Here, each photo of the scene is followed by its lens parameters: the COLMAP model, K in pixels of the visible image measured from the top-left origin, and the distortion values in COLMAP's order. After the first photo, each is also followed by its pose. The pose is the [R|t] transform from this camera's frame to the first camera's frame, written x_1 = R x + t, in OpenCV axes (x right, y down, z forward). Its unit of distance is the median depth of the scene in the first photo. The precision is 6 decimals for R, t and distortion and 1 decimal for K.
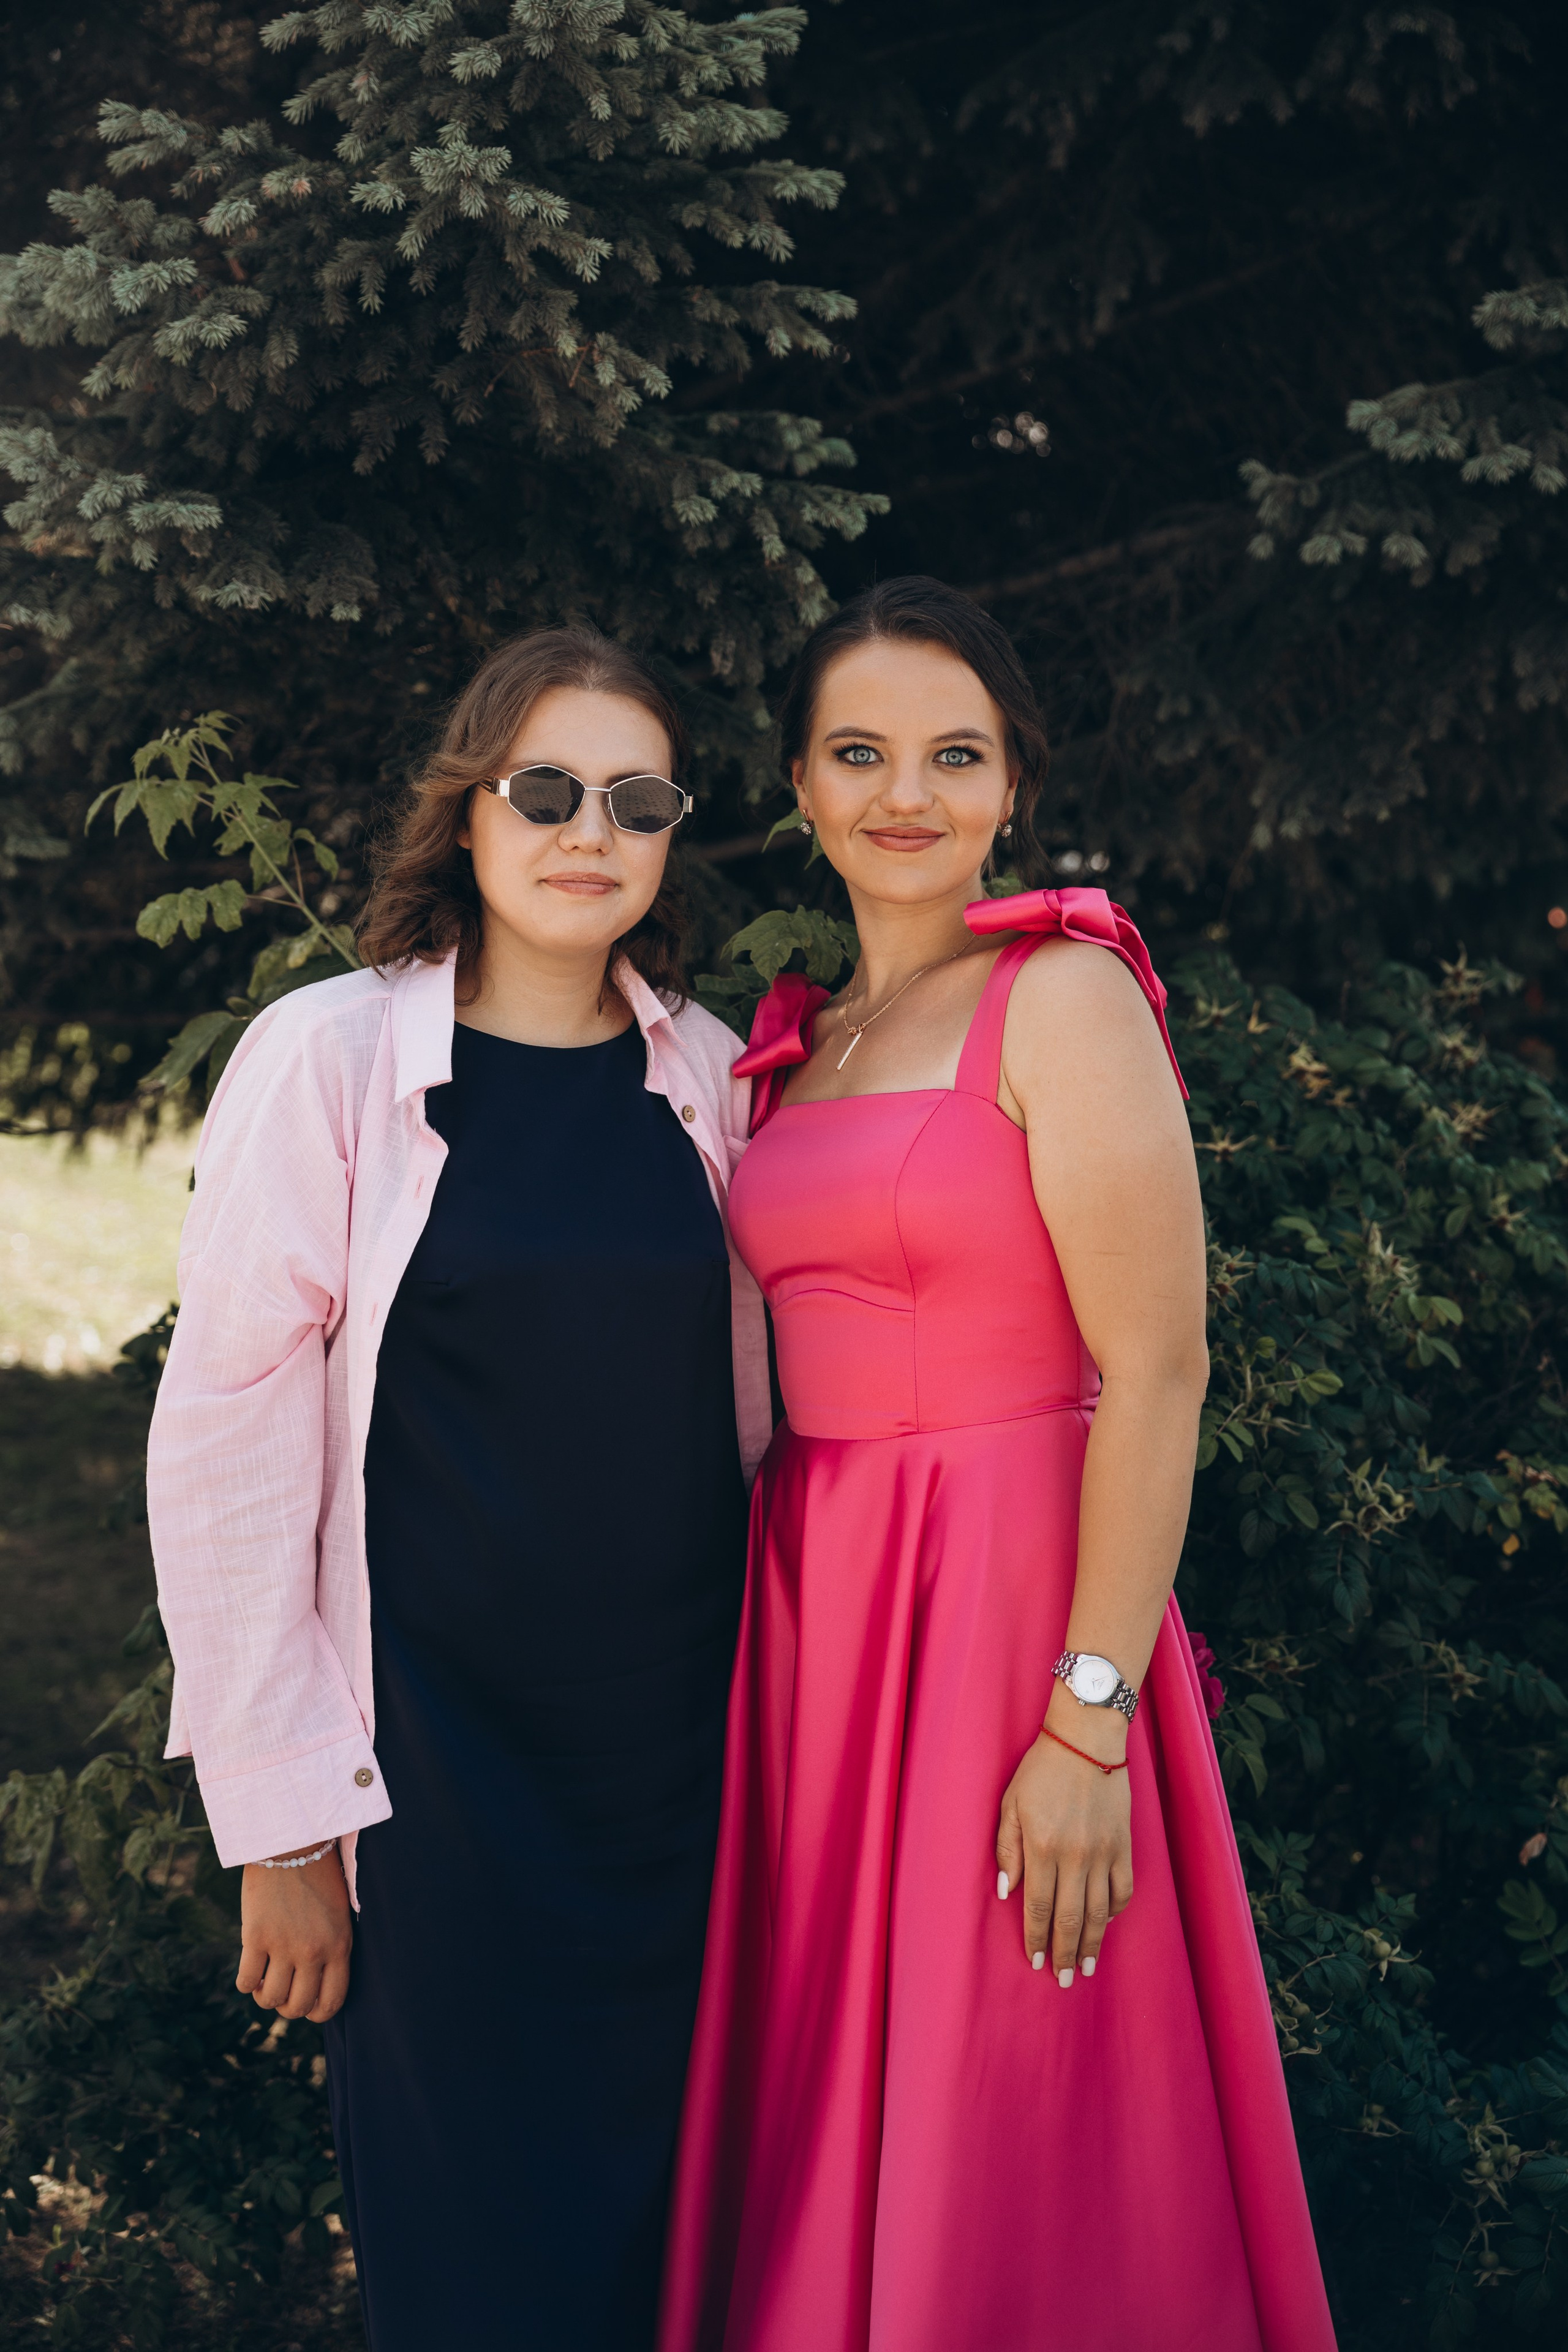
lens RADIAL K [[3367.5, 0, 798.5], [0, 3367.5, 1193.1], [0, 0, 1]] dist [0.298670, -0.505757]
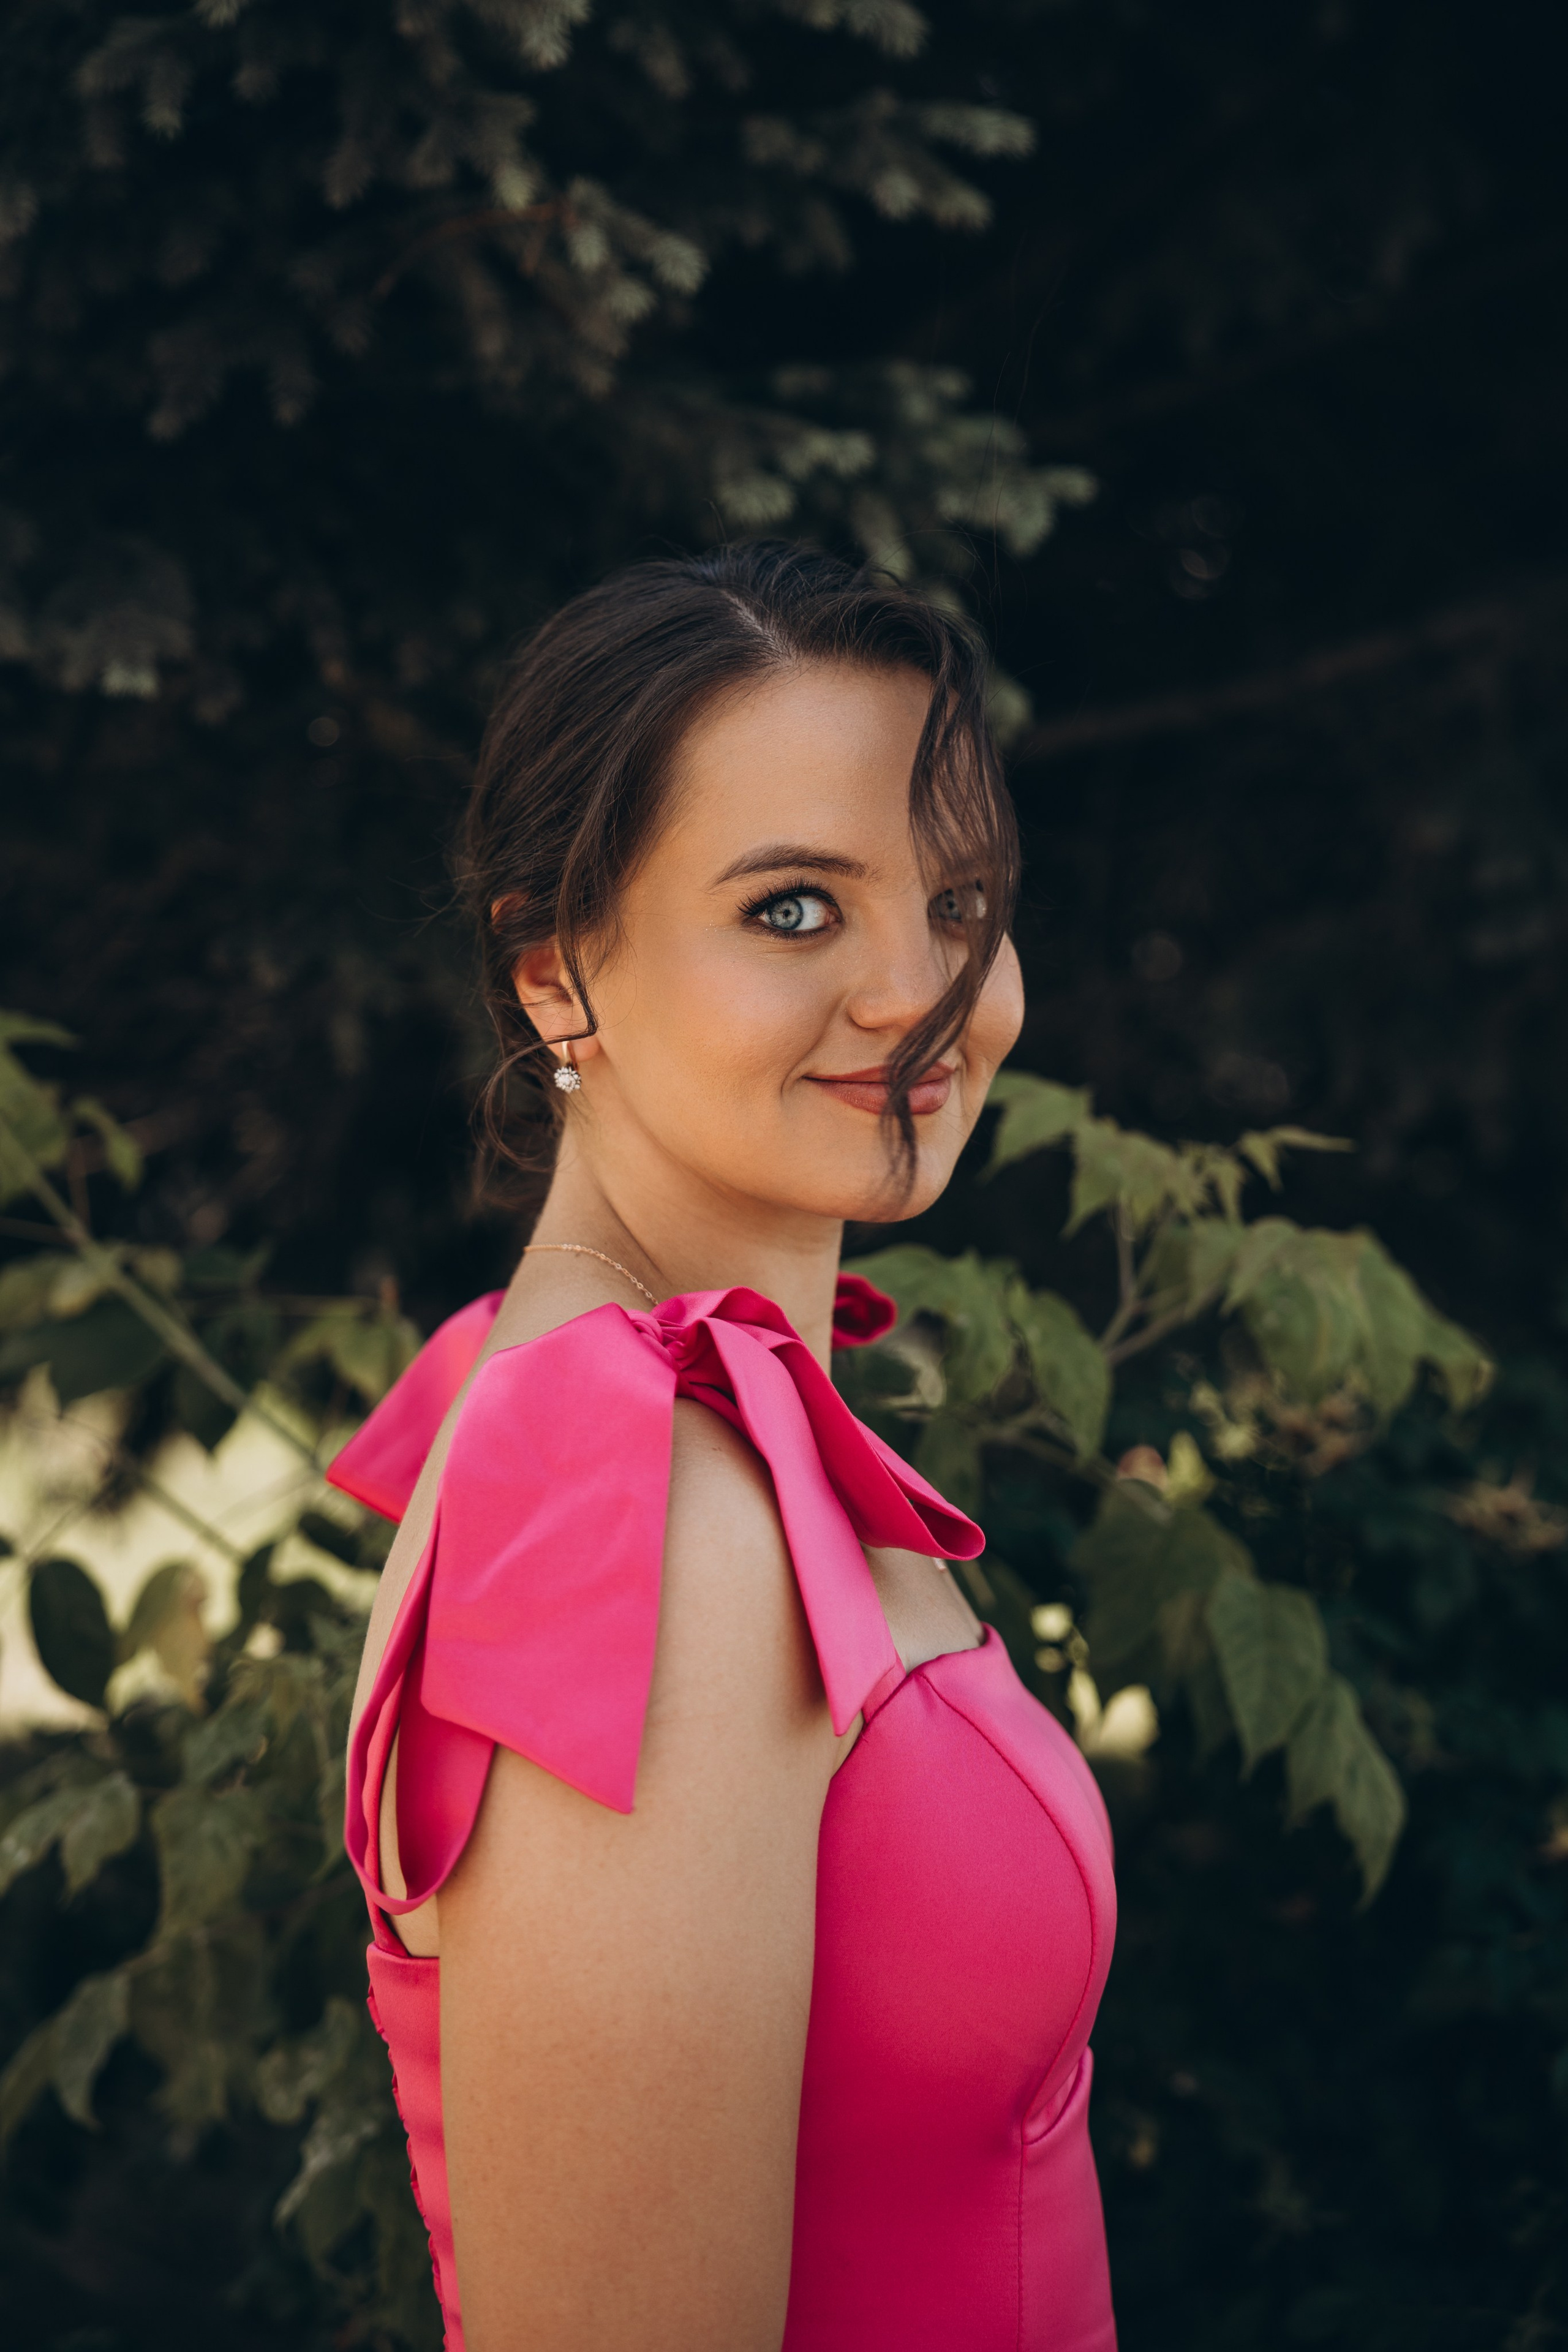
lens RADIAL K [[3971.0, 0, 786.4], [0, 3971.0, 1142.6], [0, 0, 1]] dist [0.220766, 0.072745]
pose [[0.999476, -0.010950, -0.030457, -0.005506], [0.008145, 0.995842, -0.090732, -0.033757], [0.031324, 0.090437, 0.995409, 0.353386]]
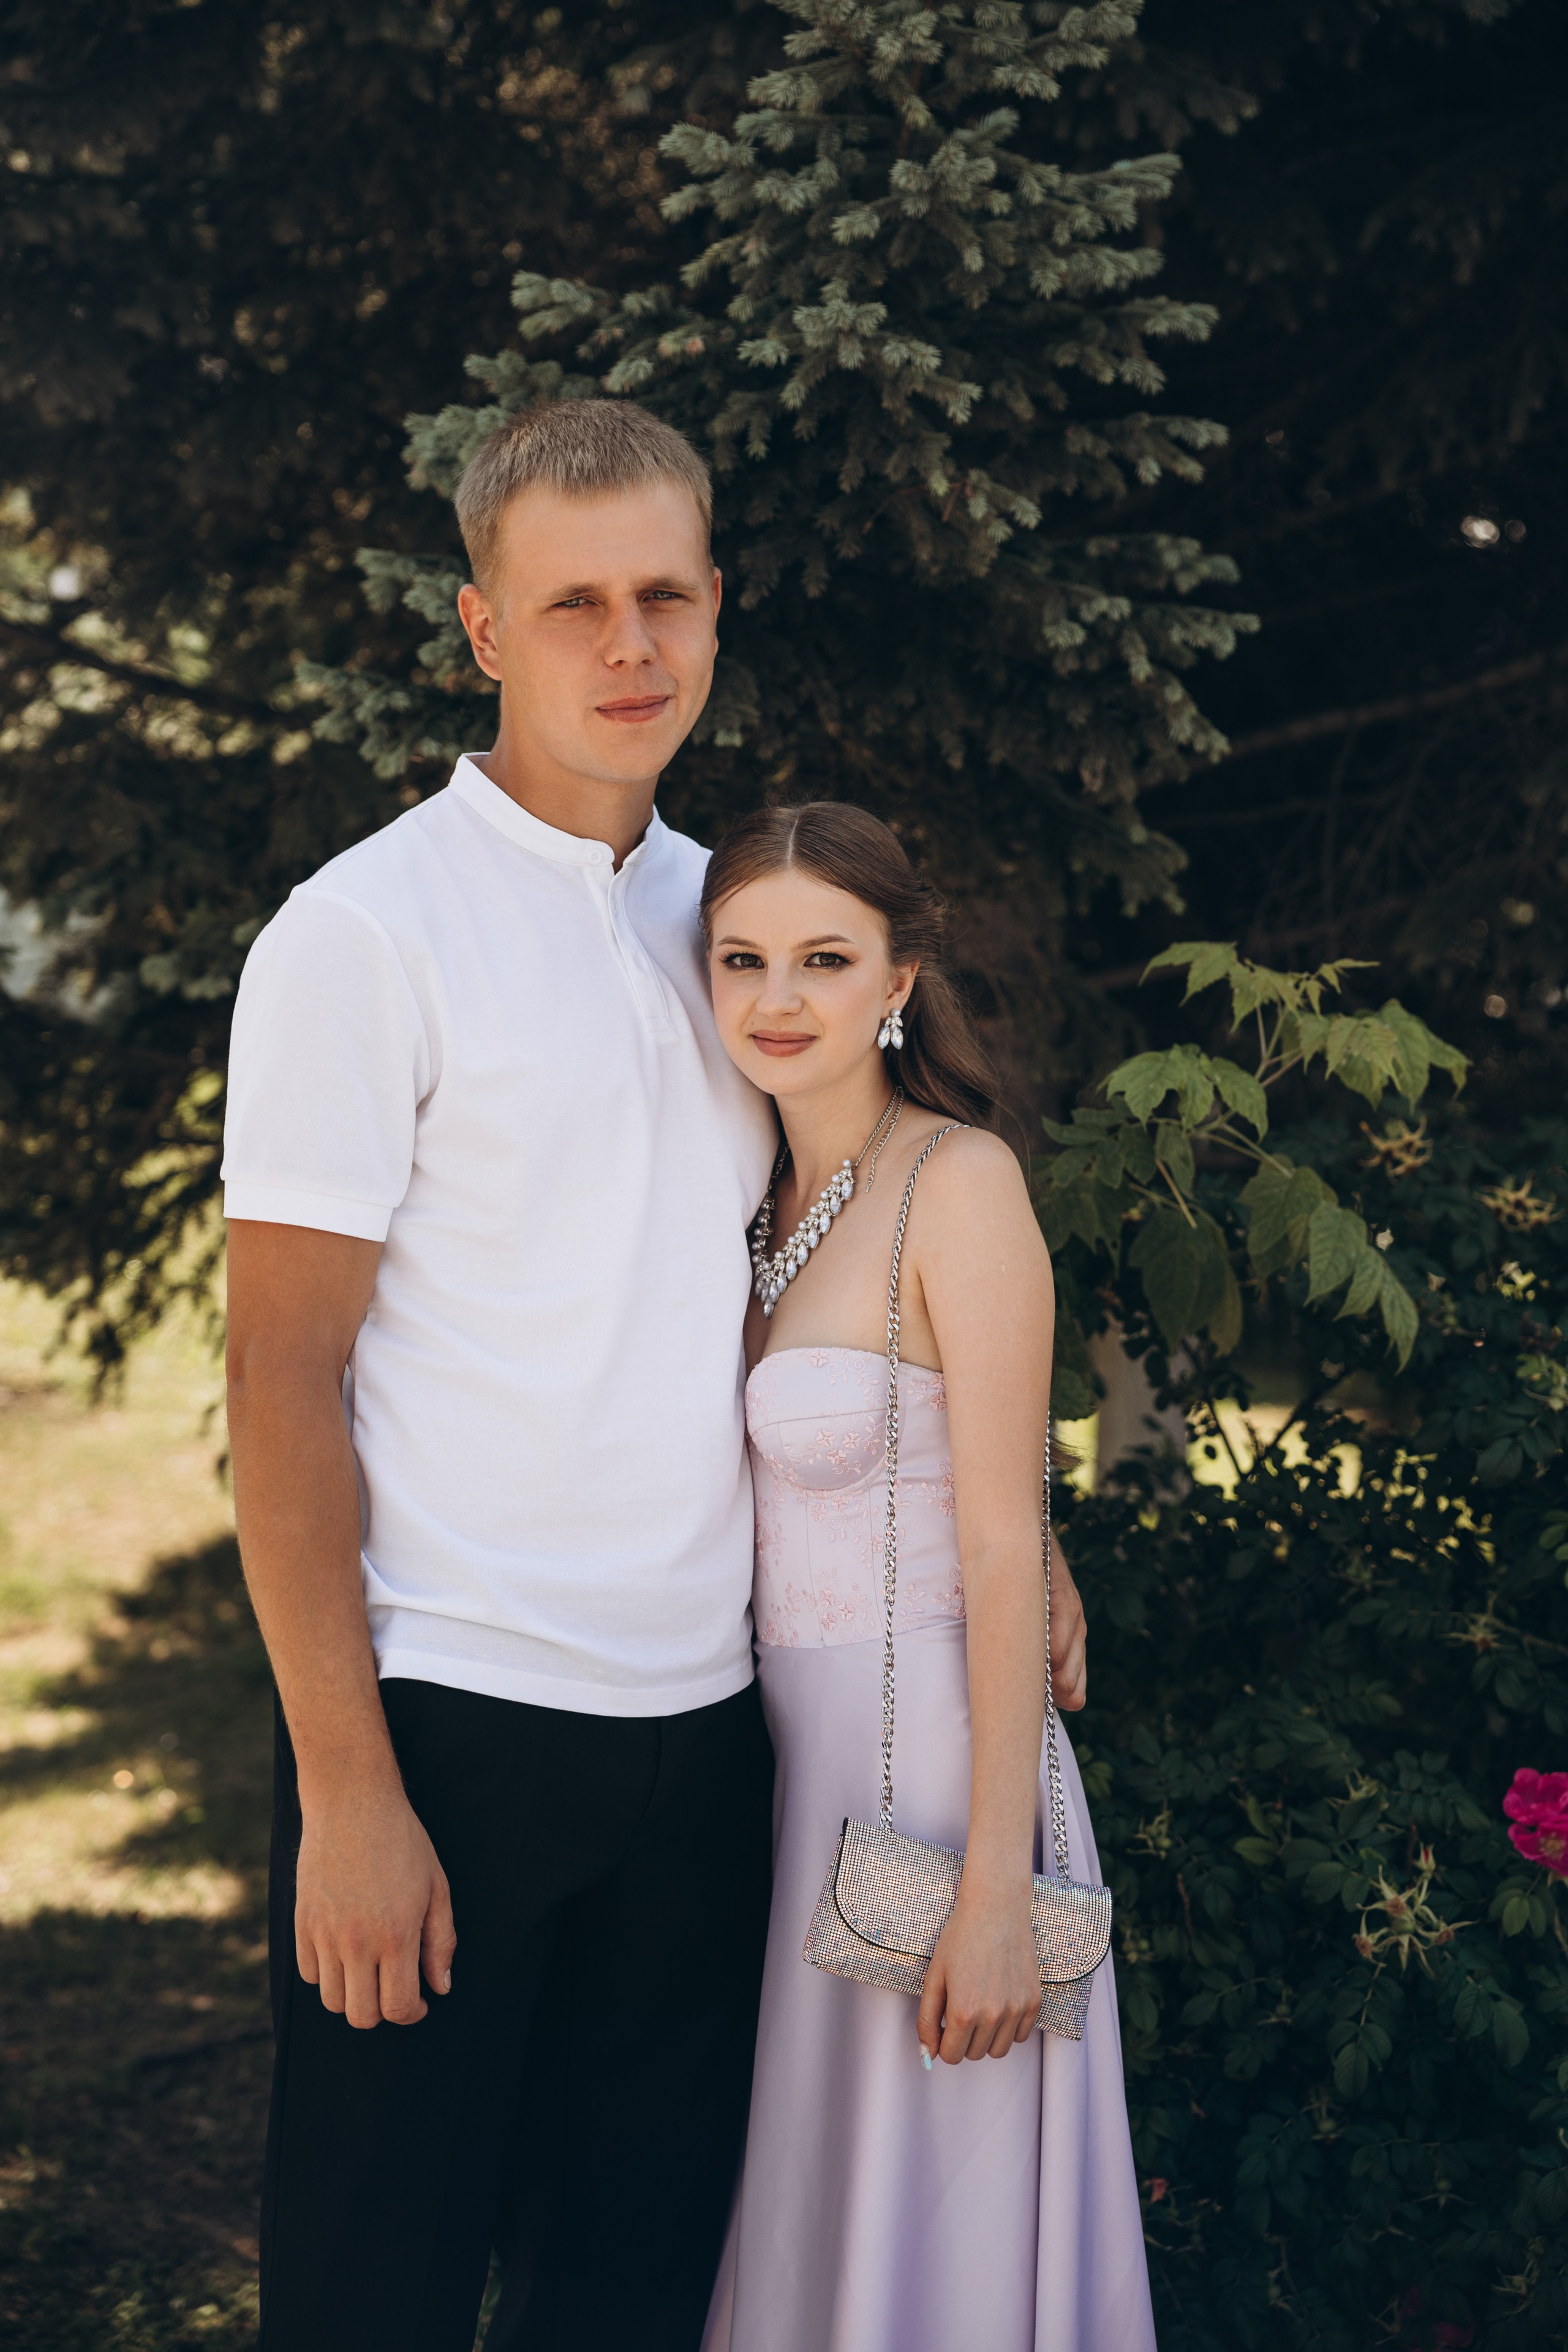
lens RADIAL K [[3748.7, 0, 750.6], [0, 3748.7, 1136.6], [0, 0, 1]] dist [0.666379, -2.624037]
pose [[0.990450, 0.002668, -0.137845, 0.035511], [-0.011789, 0.997790, -0.065389, 0.028822], [0.137366, 0.066390, 0.988293, -0.146809]]
